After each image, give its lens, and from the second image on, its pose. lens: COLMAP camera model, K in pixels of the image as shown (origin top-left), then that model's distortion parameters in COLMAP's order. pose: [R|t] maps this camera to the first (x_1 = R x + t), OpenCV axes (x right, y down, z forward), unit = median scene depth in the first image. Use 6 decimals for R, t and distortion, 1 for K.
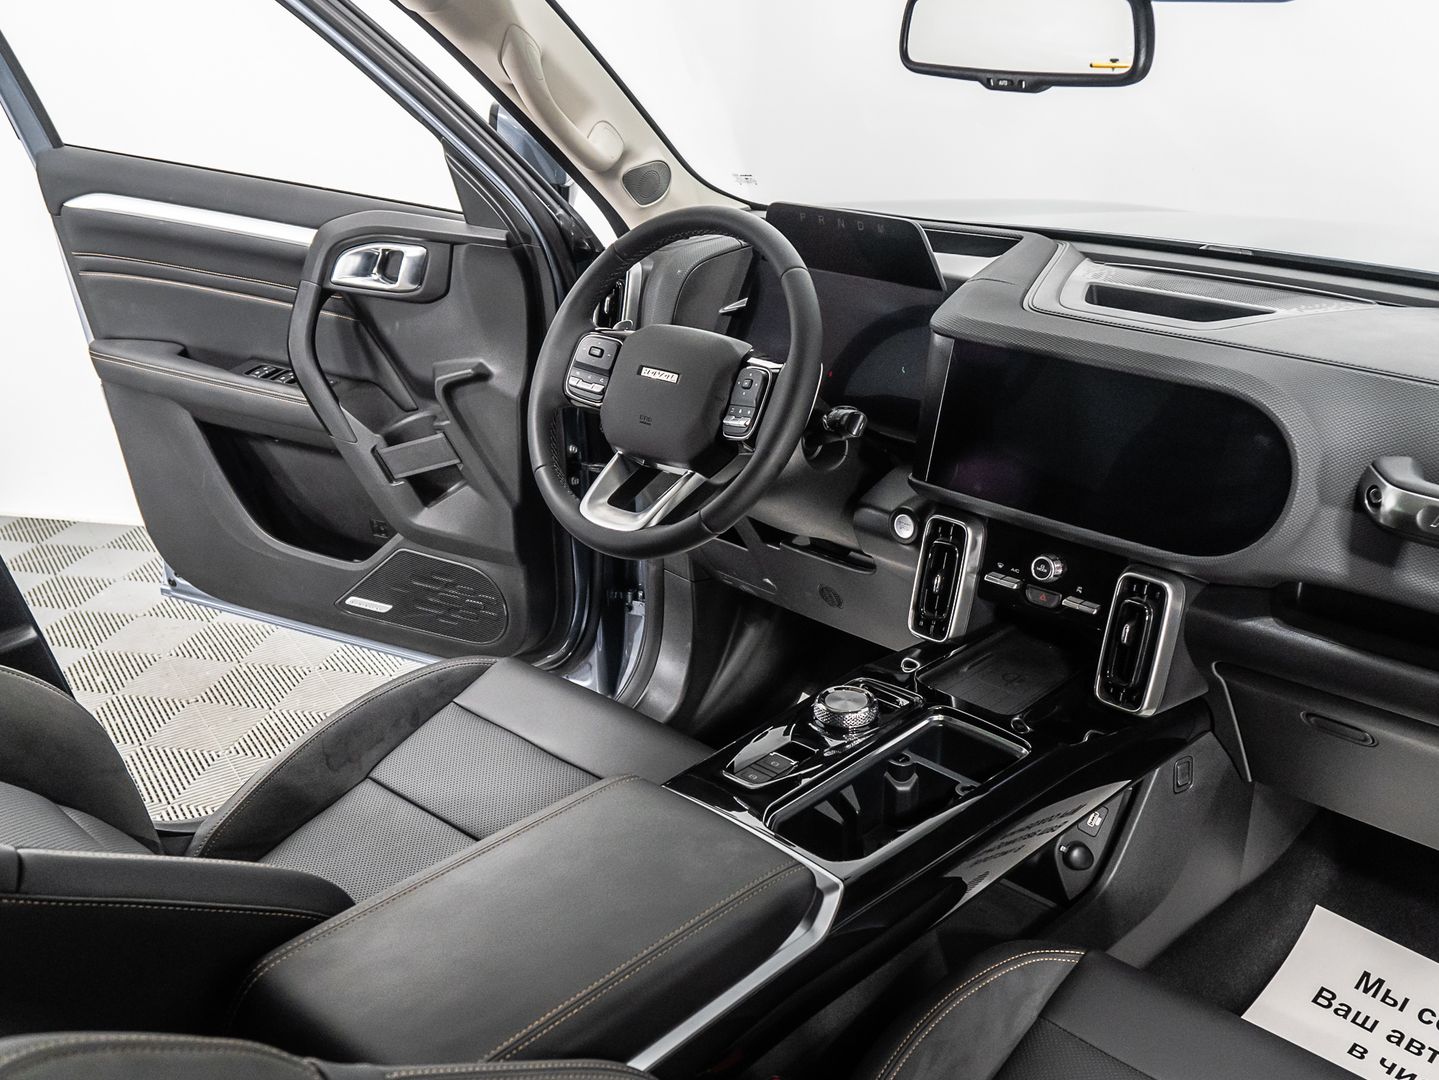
lens RADIAL K [[1347.5, 0, 787.4], [0, 1347.5, 642.6], [0, 0, 1]] dist [-0.000909, -0.000450]
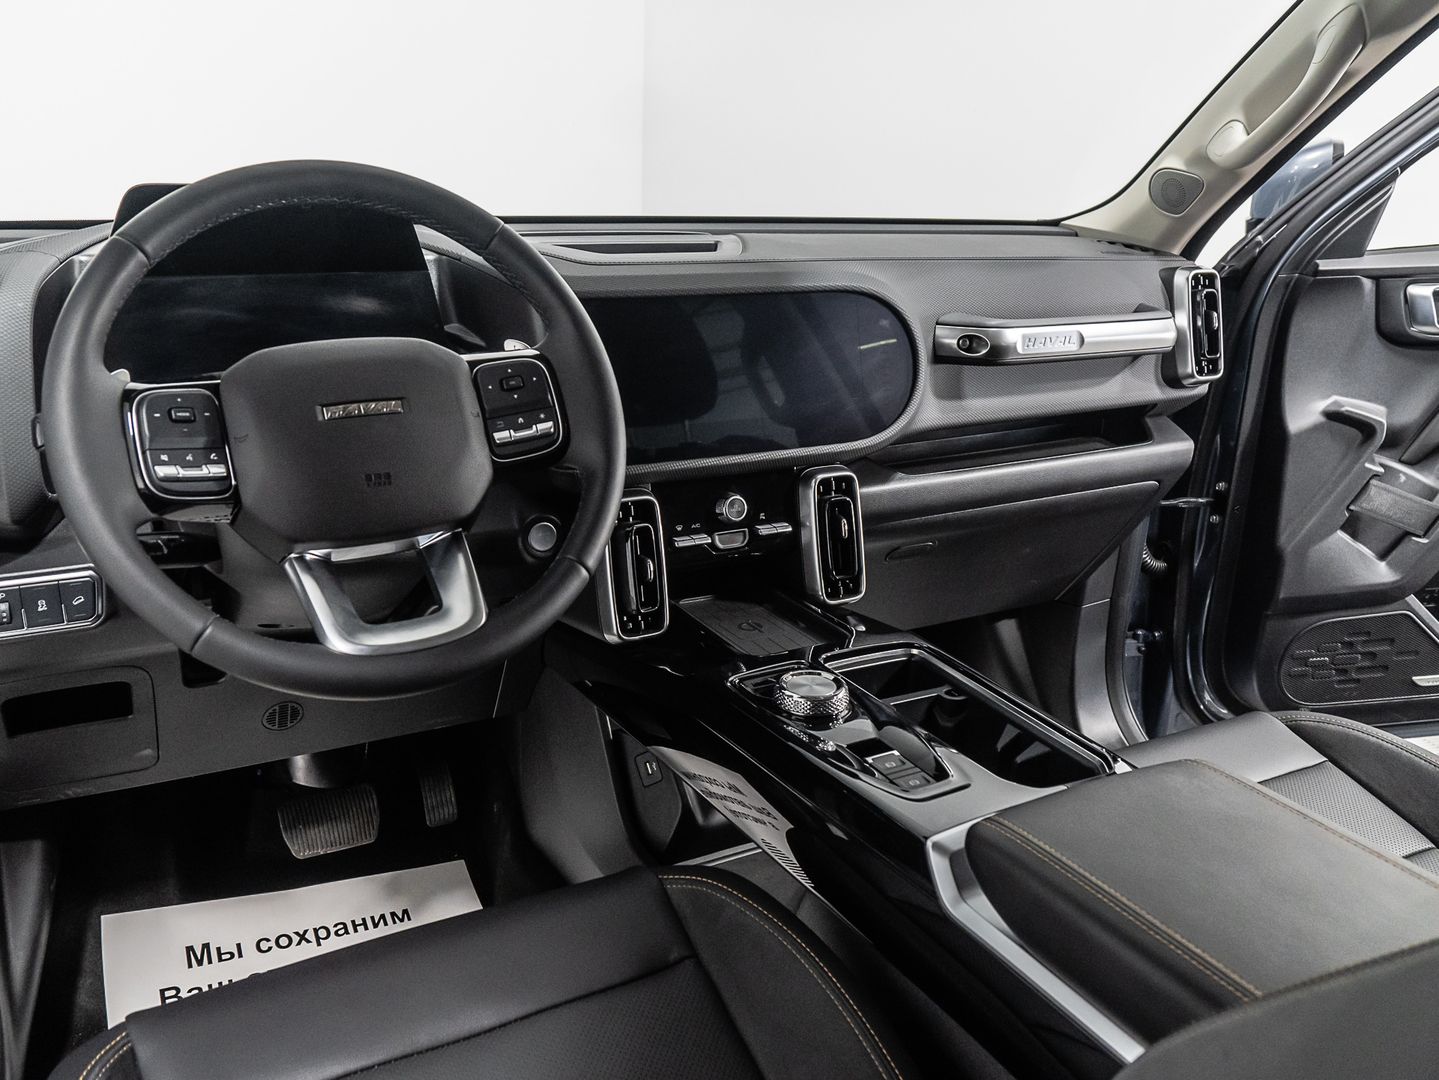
lens RADIAL K [[1190.8, 0, 719.5], [0, 1190.8, 540.0], [0, 0, 1]] dist [0.001721, -0.049918]
pose [[0.337685, -0.289442, 0.895652, -0.551122], [0.391254, 0.908609, 0.146116, -0.153662], [-0.856089, 0.301086, 0.420069, 0.615308]]
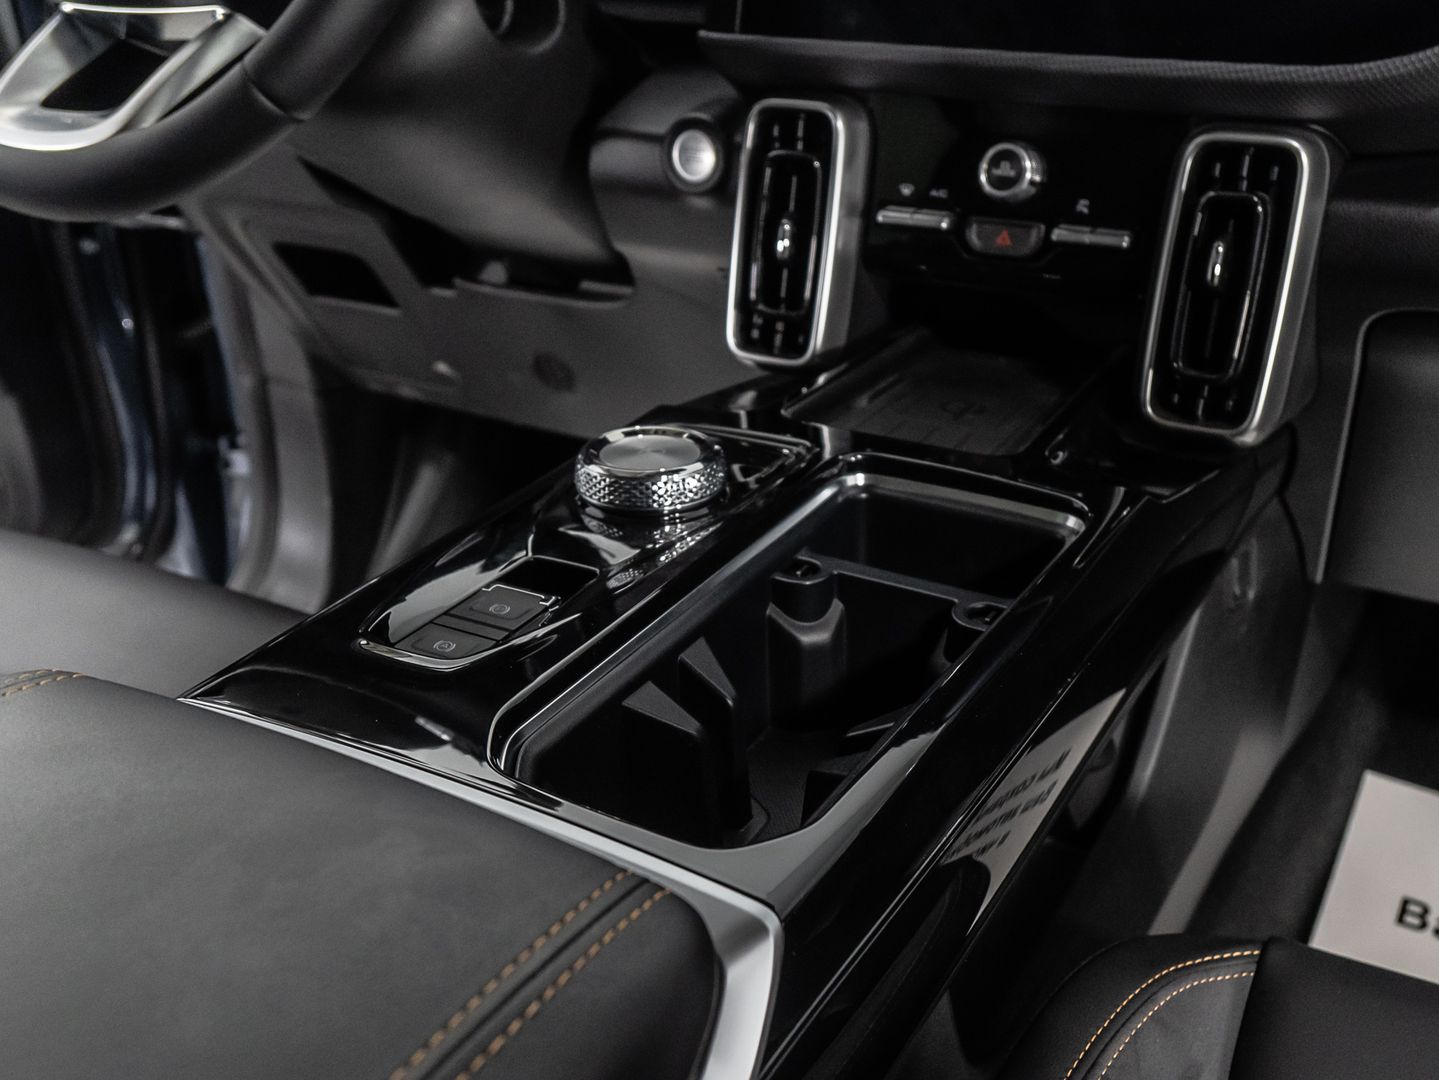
lens RADIAL K [[1347.5, 0, 787.4], [0, 1347.5, 642.6], [0, 0, 1]] dist [-0.000909, -0.000450]
pose [[0.969587, -0.121909, 0.212227, -0.010254], [0.110609, 0.991777, 0.064371, 0.069624], [-0.218329, -0.038939, 0.975098, 0.501843]]
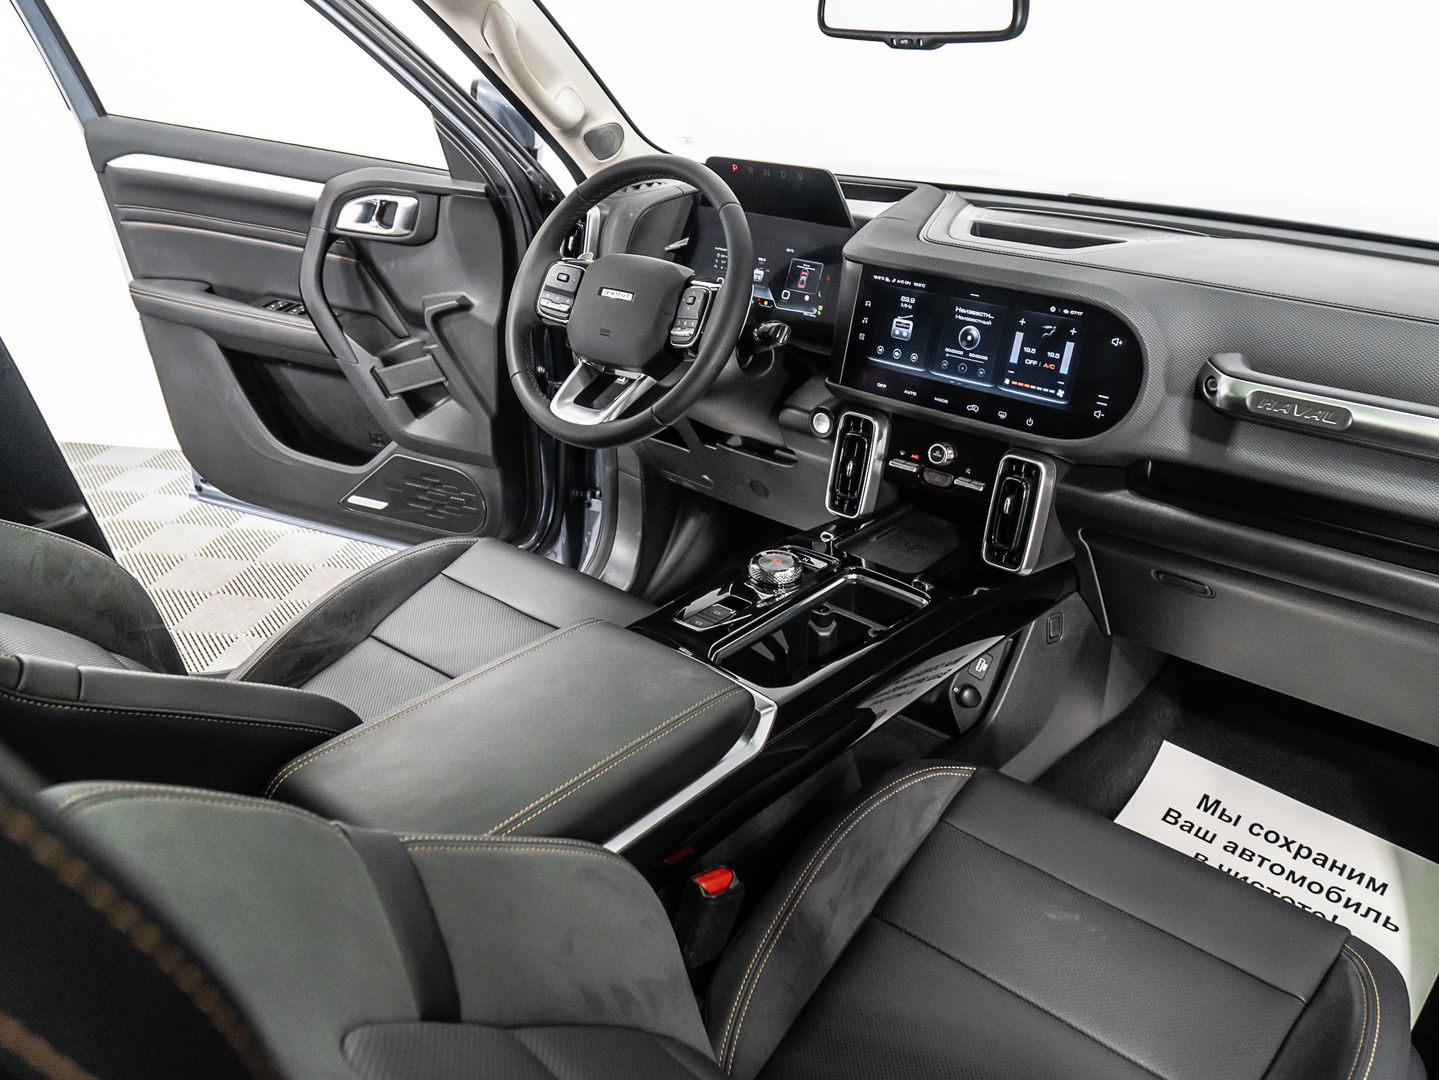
lens RADIAL K [[1130.1, 0, 748.5], [0, 1130.1, 541.7], [0, 0, 1]] dist [-0.002070, -0.001313]
pose [[0.999553, -0.005401, 0.029413, -0.008701], [0.005851, 0.999867, -0.015253, 0.035228], [-0.029327, 0.015418, 0.999451, -0.001426]]
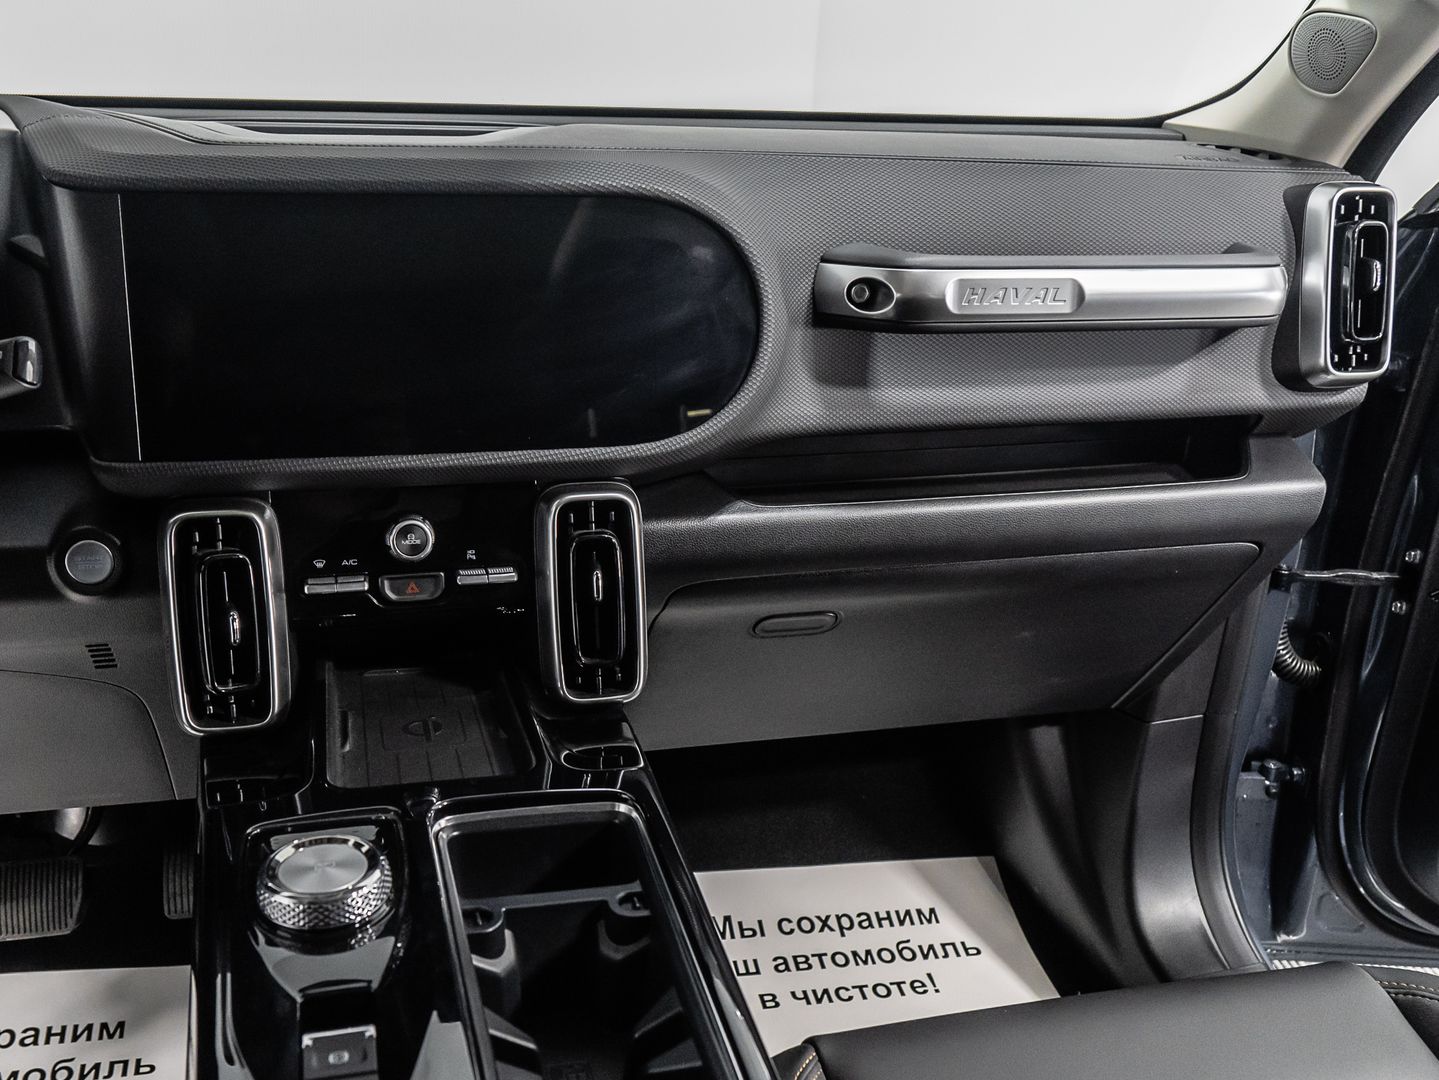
lens RADIAL K [[1270.4, 0, 634.6], [0, 1270.4, 604.6], [0, 0, 1]] dist [-0.003939, -0.000700]
pose [[0.578674, -0.290413, 0.762101, -0.187097], [0.343830, 0.934221, 0.094927, -0.044414], [-0.739539, 0.207101, 0.640462, 0.526527]]
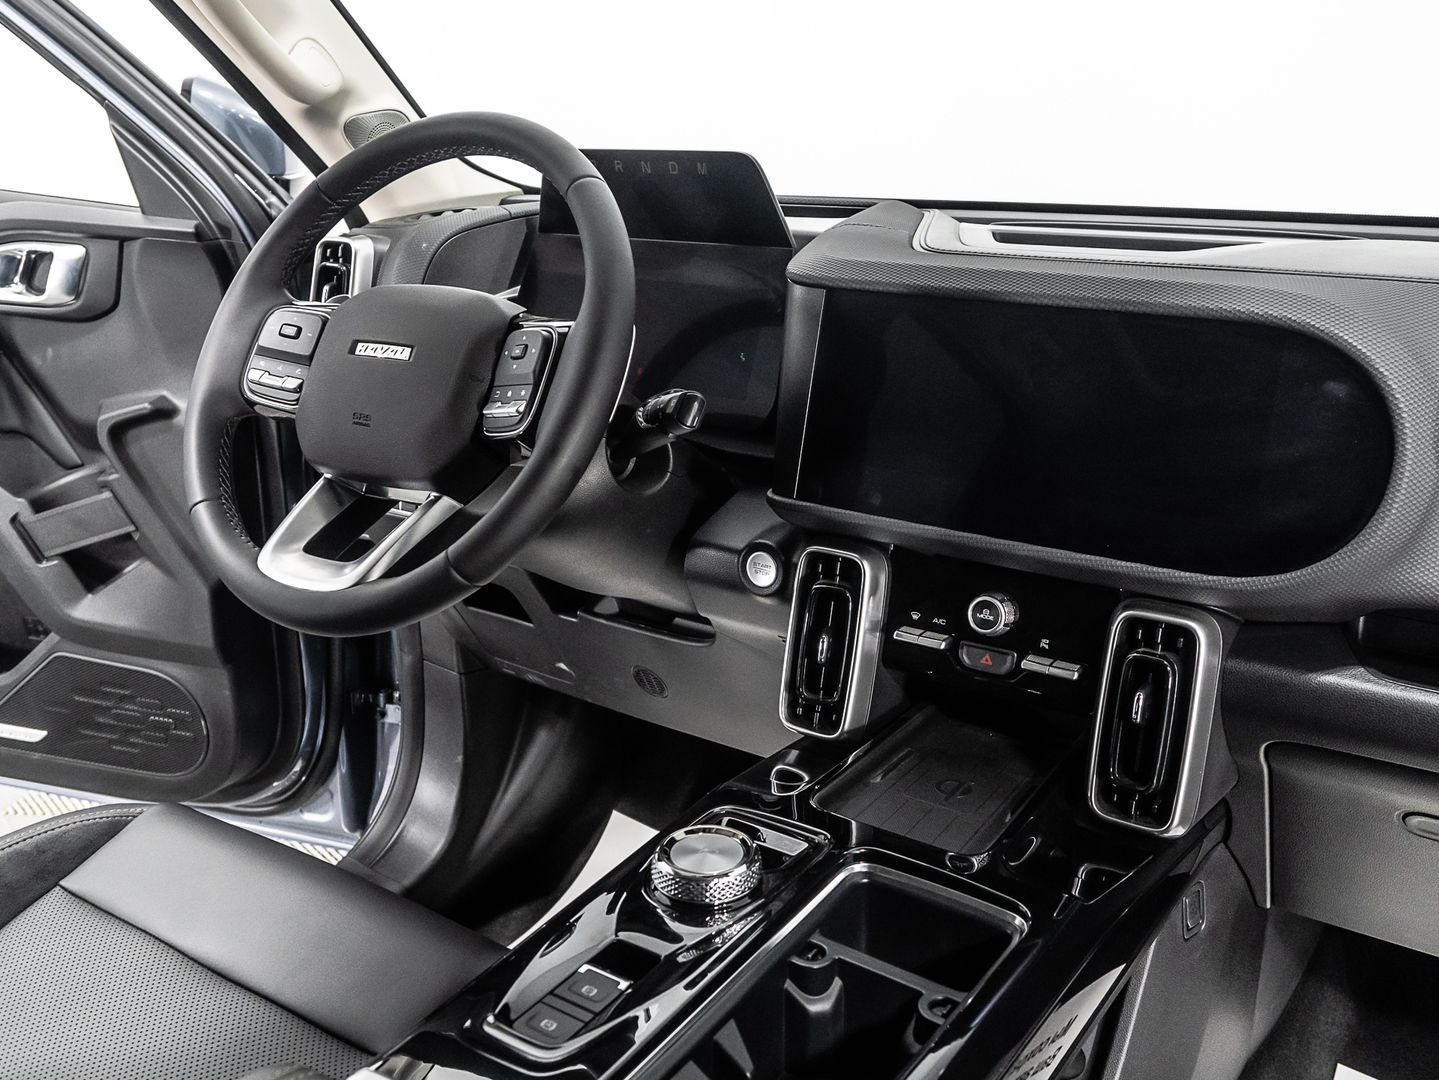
lens RADIAL K [[1249.2, 0, 770.7], [0, 1249.2, 507.4], [0, 0, 1]] dist [-0.007179, -0.000743]
pose [[0.987084, -0.038463, 0.155520, -0.006401], [0.065163, 0.983214, -0.170423, -0.009025], [-0.146354, 0.178356, 0.973021, 0.387595]]
